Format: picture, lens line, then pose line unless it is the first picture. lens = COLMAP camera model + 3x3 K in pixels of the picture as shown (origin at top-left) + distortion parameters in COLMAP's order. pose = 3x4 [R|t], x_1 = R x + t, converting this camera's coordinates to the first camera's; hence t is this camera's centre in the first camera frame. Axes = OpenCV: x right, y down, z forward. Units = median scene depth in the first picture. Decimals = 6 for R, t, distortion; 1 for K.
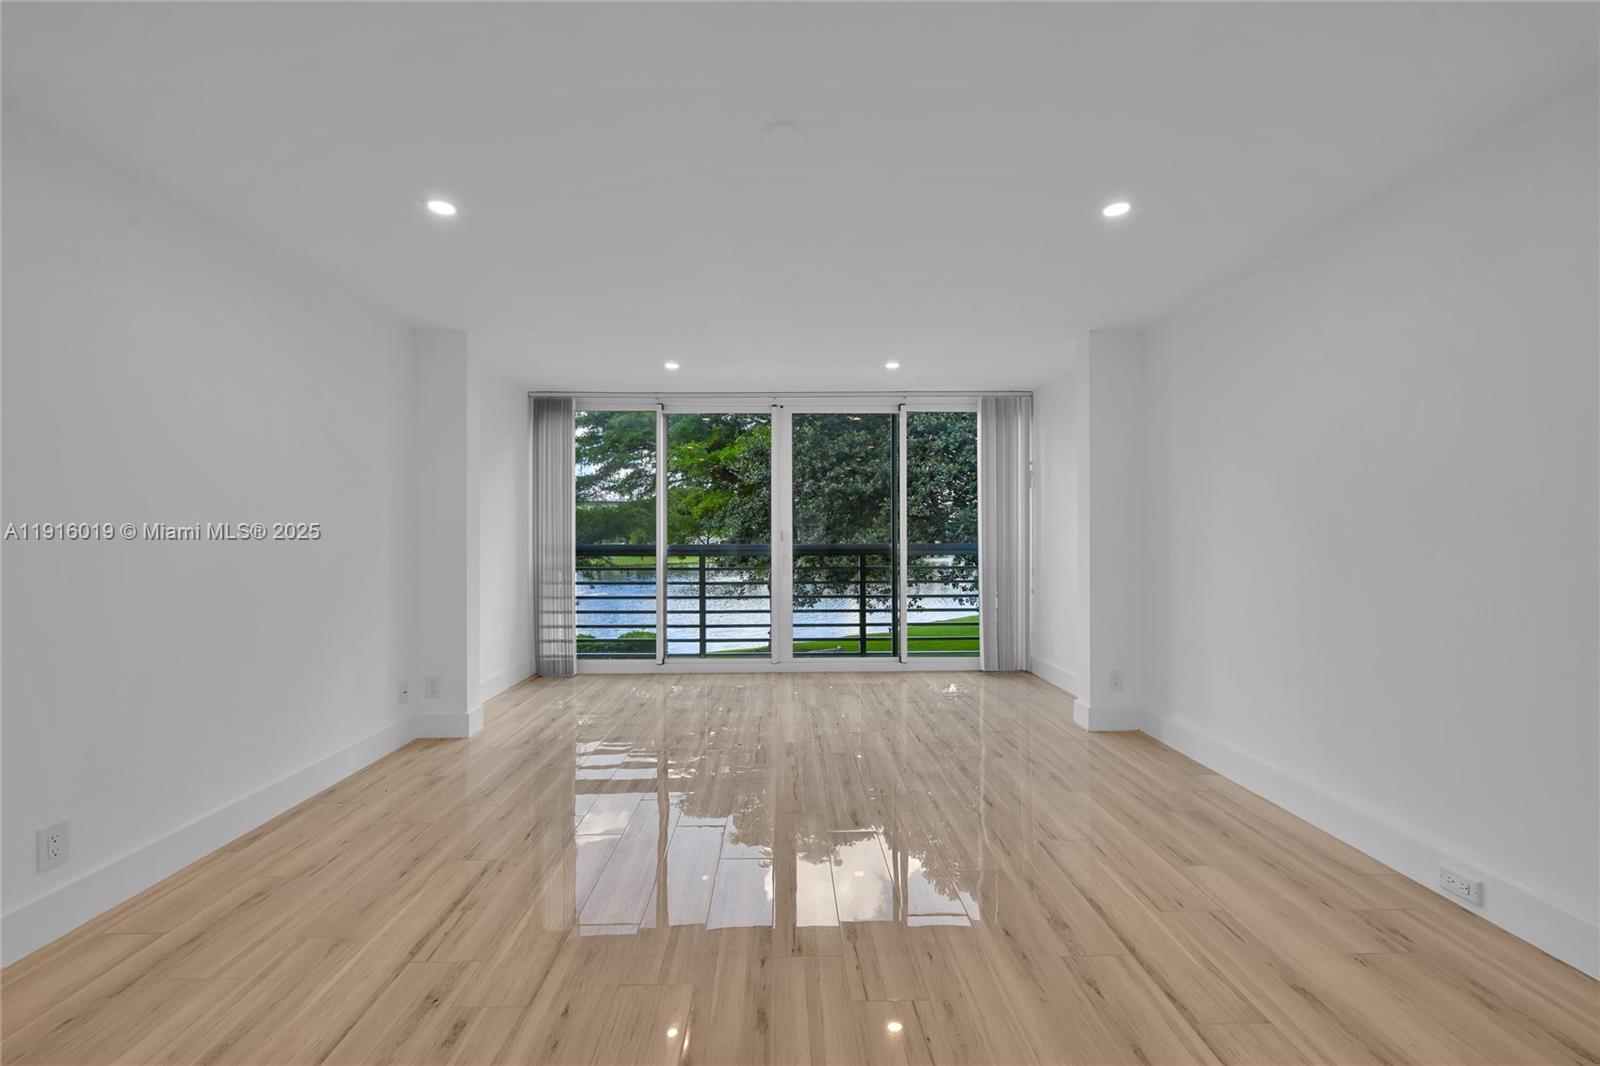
lens RADIAL K [[632.4, 0, 794.7], [0, 632.4, 531.1], [0, 0, 1]] dist [-0.001711, -0.000221]
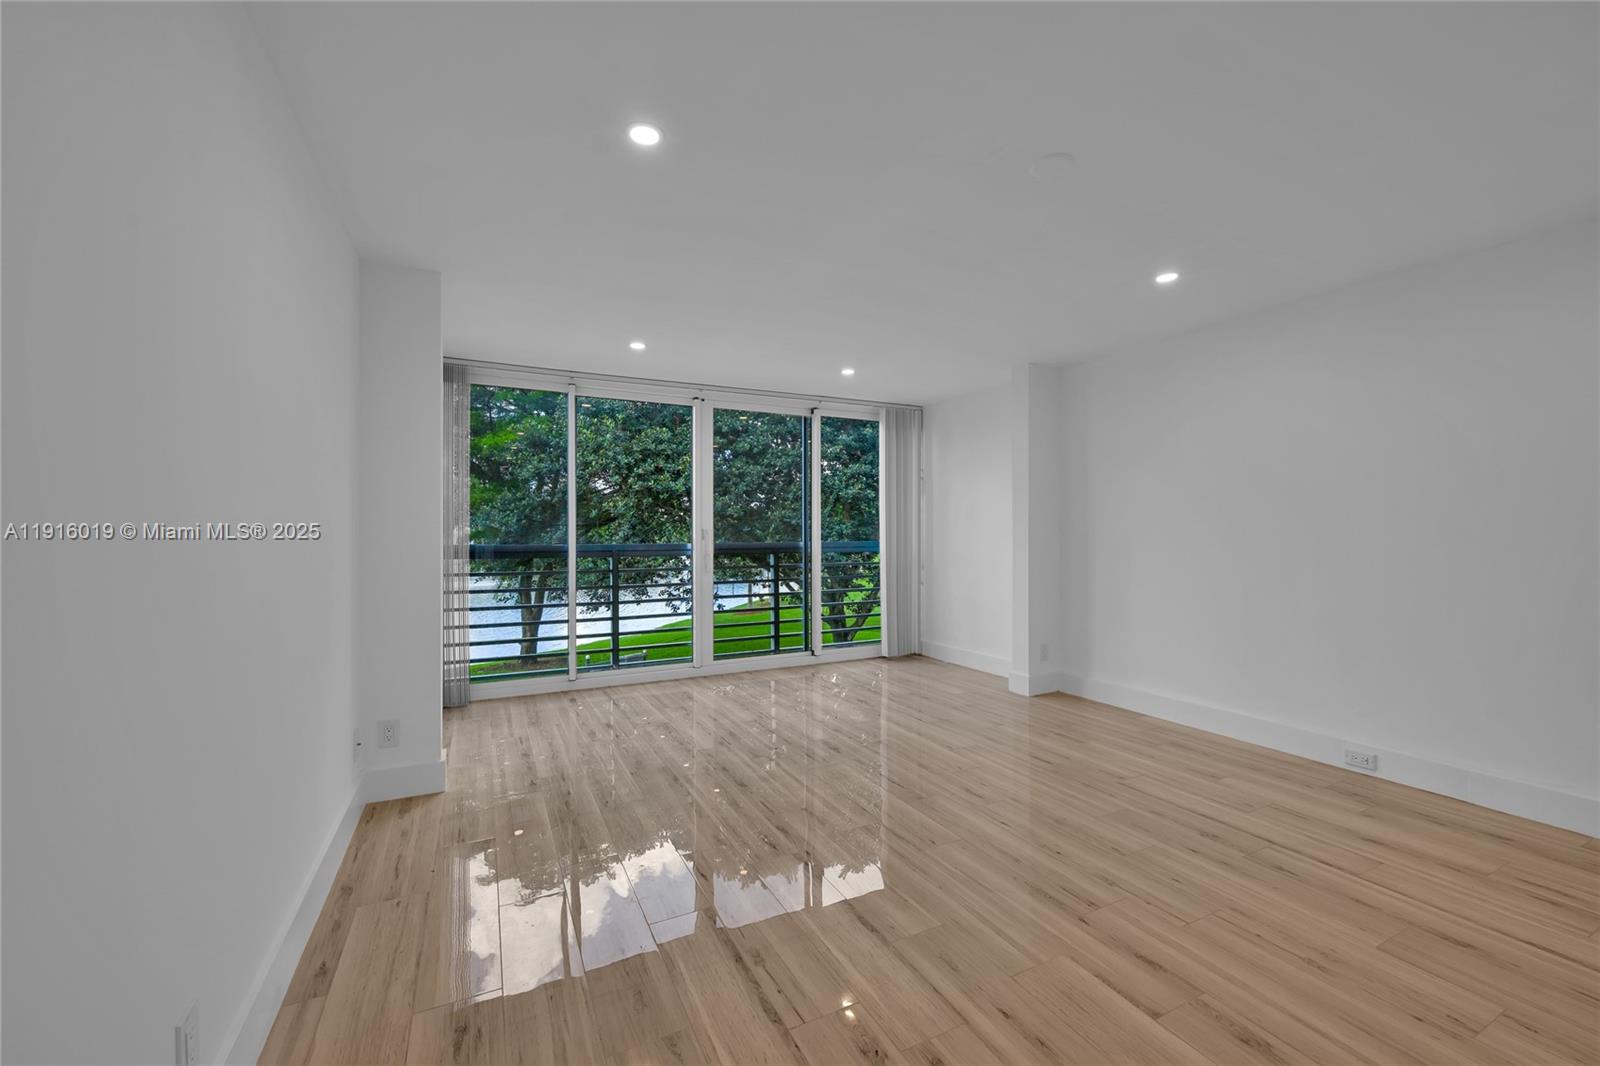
lens RADIAL K [[632.4, 0, 796.1], [0, 632.4, 533.6], [0, 0, 1]] dist [-0.001711, -0.000221]
pose [[0.903800, 0.000766, 0.427955, -0.308653], [-0.002290, 0.999993, 0.003047, 0.003143], [-0.427949, -0.003734, 0.903795, 0.072454]]
